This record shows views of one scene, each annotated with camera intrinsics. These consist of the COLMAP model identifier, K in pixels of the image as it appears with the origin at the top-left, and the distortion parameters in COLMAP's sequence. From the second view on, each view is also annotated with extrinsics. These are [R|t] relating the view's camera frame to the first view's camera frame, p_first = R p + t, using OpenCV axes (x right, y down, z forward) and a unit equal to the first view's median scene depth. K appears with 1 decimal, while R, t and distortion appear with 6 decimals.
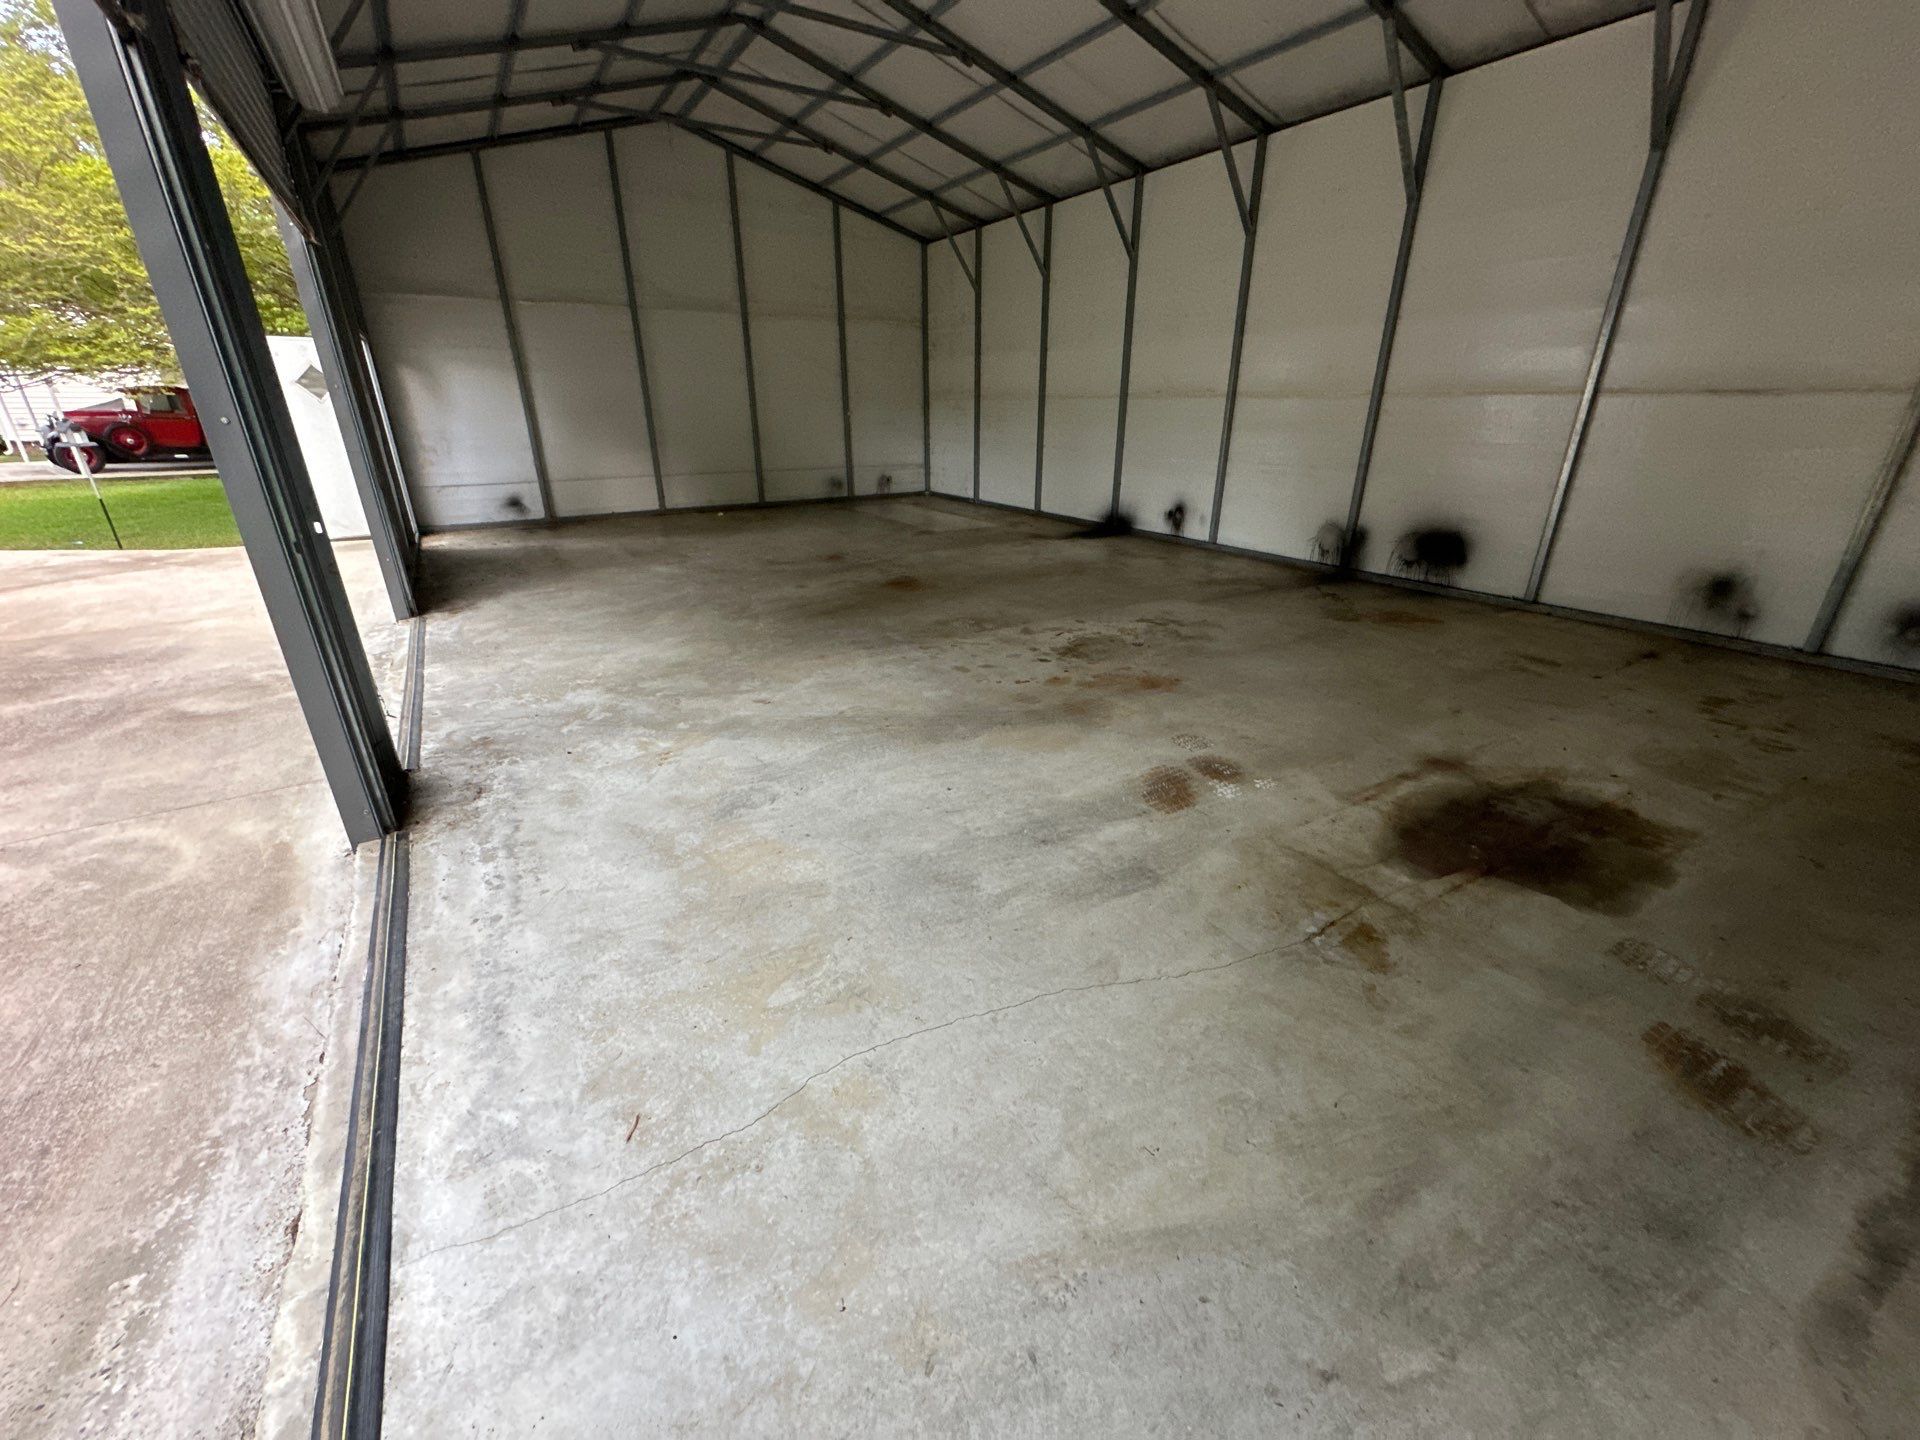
lens RADIAL K [[772.7, 0, 946.8], [0, 772.7, 718.7], [0, 0, 1]] dist [0.002673, 0.000422]
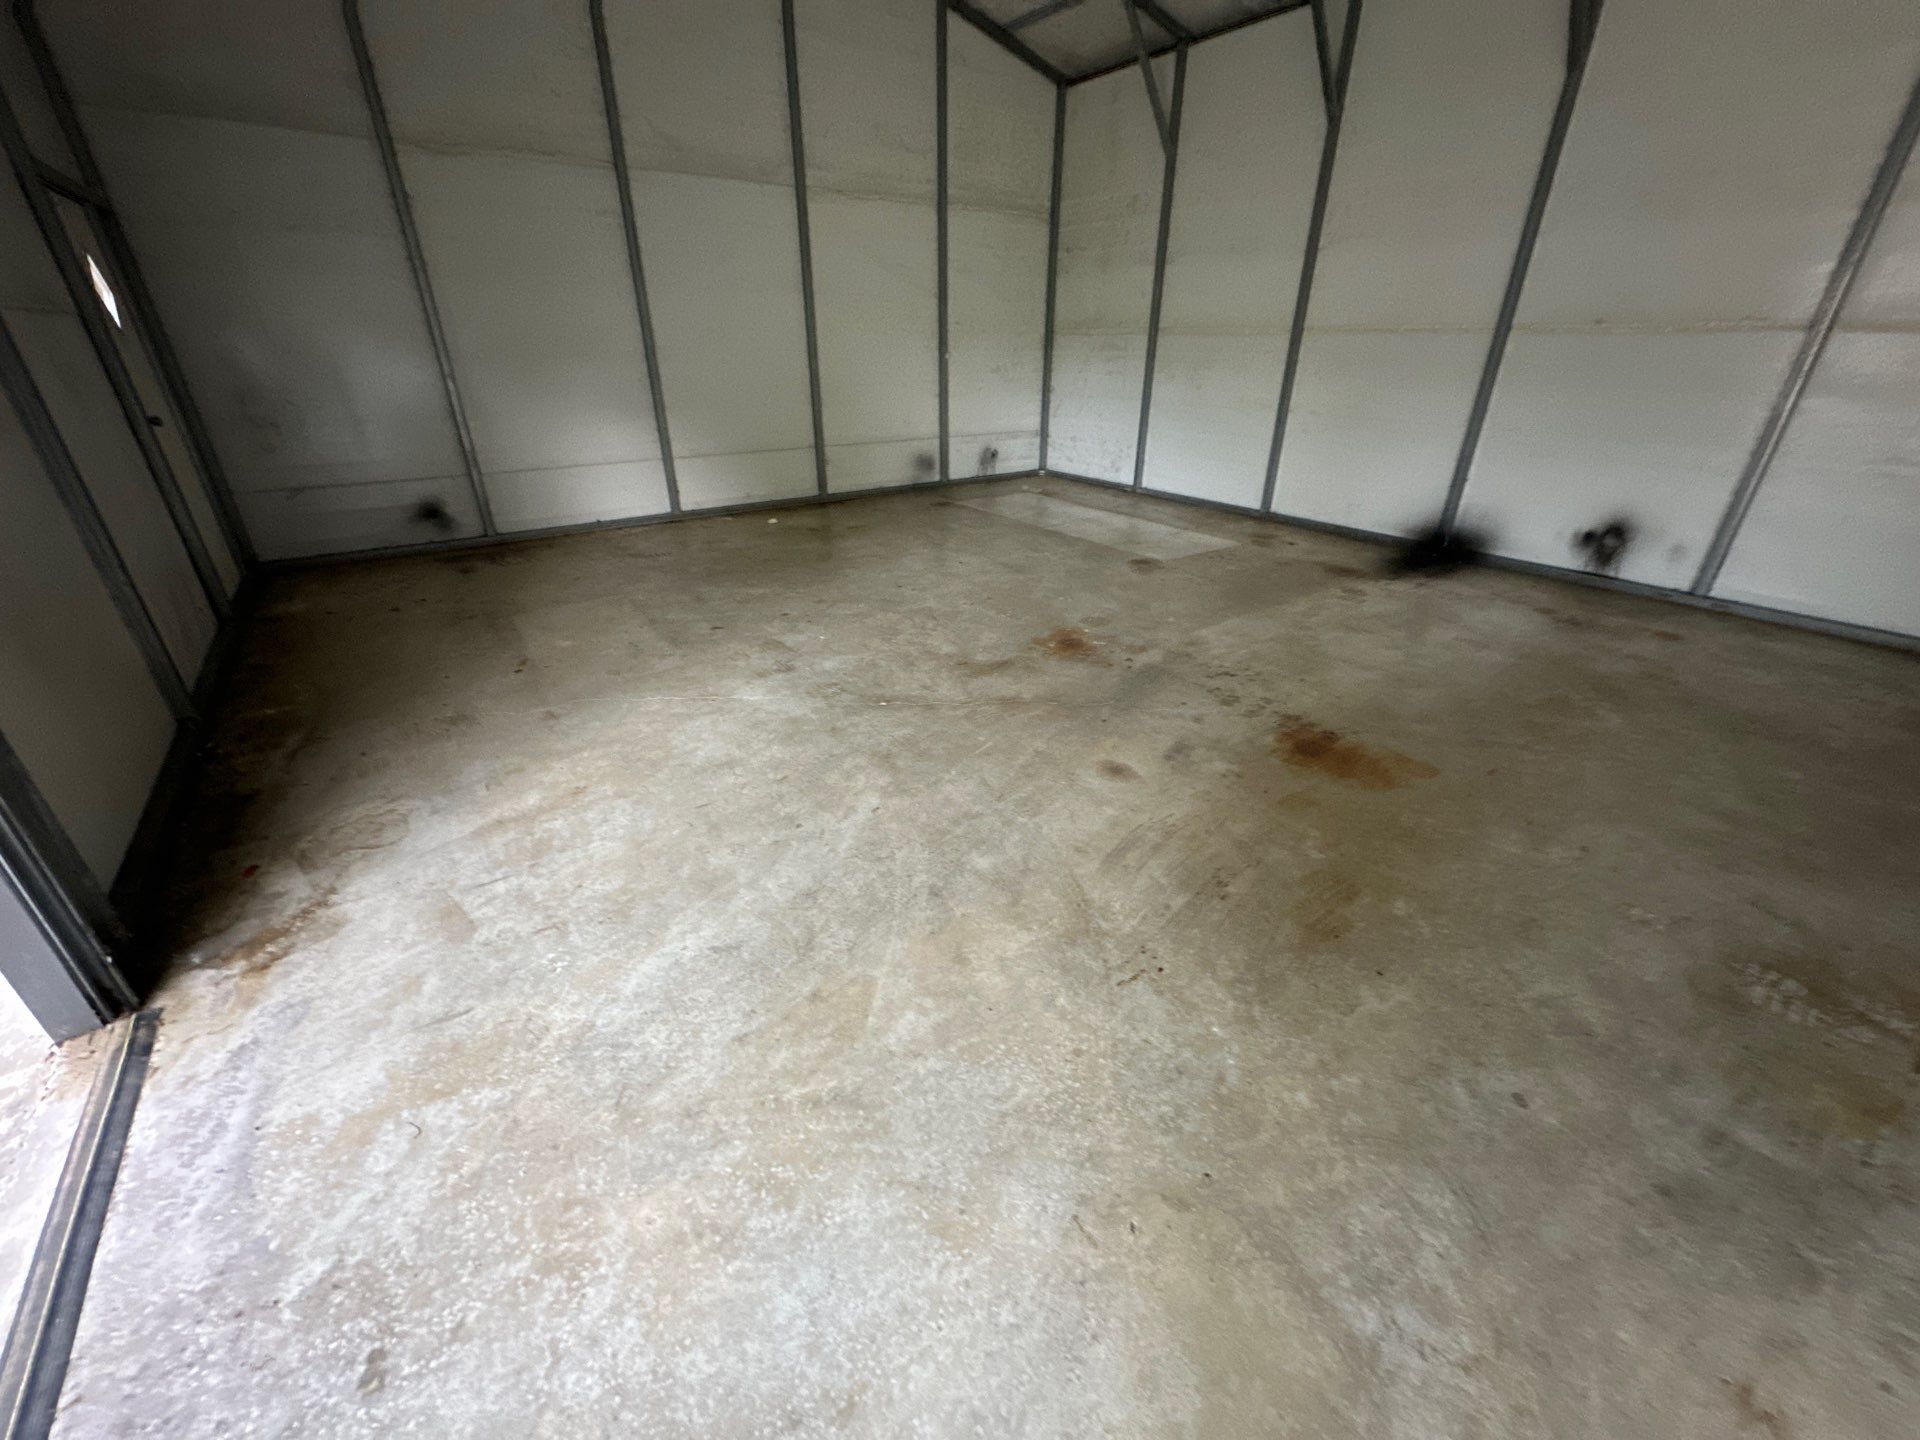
lens RADIAL K [[772.7, 0, 947.9], [0, 772.7, 723.2], [0, 0, 1]] dist [0.002673, 0.000422]
pose [[0.995066, -0.037526, 0.091849, -0.214909], [0.030197, 0.996343, 0.079931, -0.145839], [-0.094512, -0.076763, 0.992560, 0.345243]]
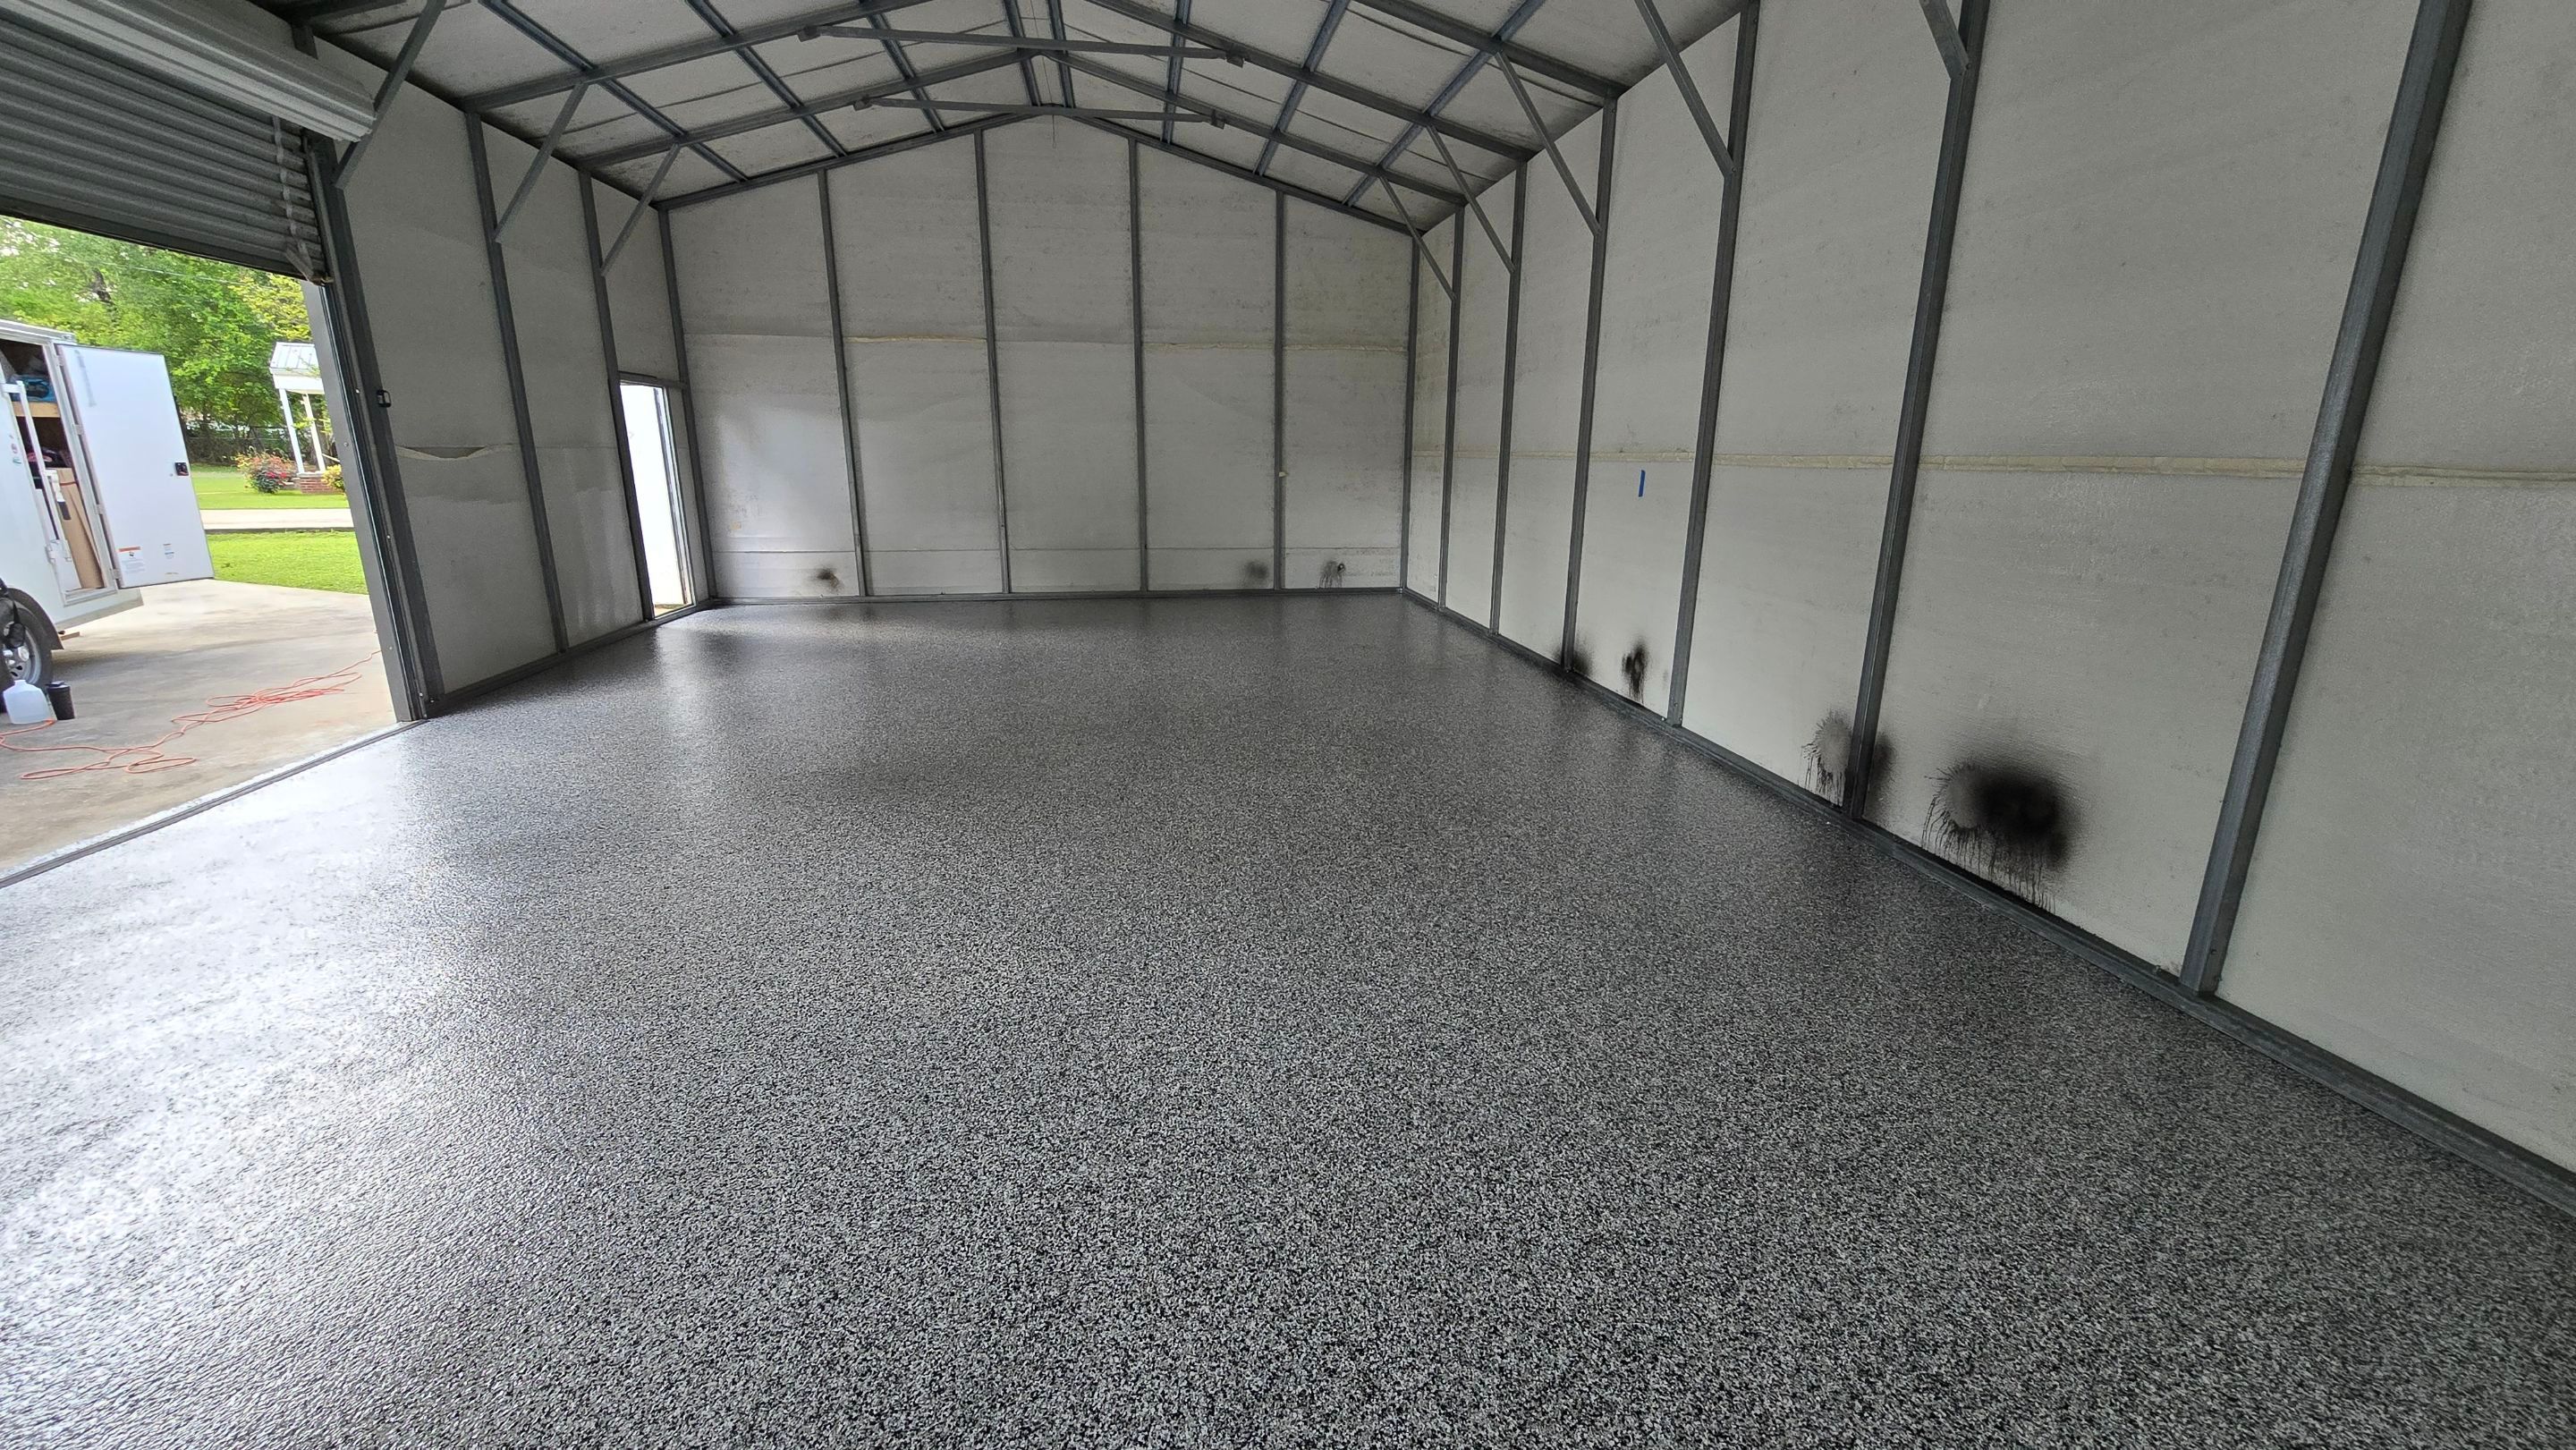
lens RADIAL K [[1062.9, 0, 1280.8], [0, 1062.9, 721.3], [0, 0, 1]] dist [0.000323, -0.002659]
pose [[0.916281, 0.105721, -0.386332, 0.284538], [-0.158083, 0.981688, -0.106290, -0.083199], [0.368021, 0.158464, 0.916215, 0.178259]]
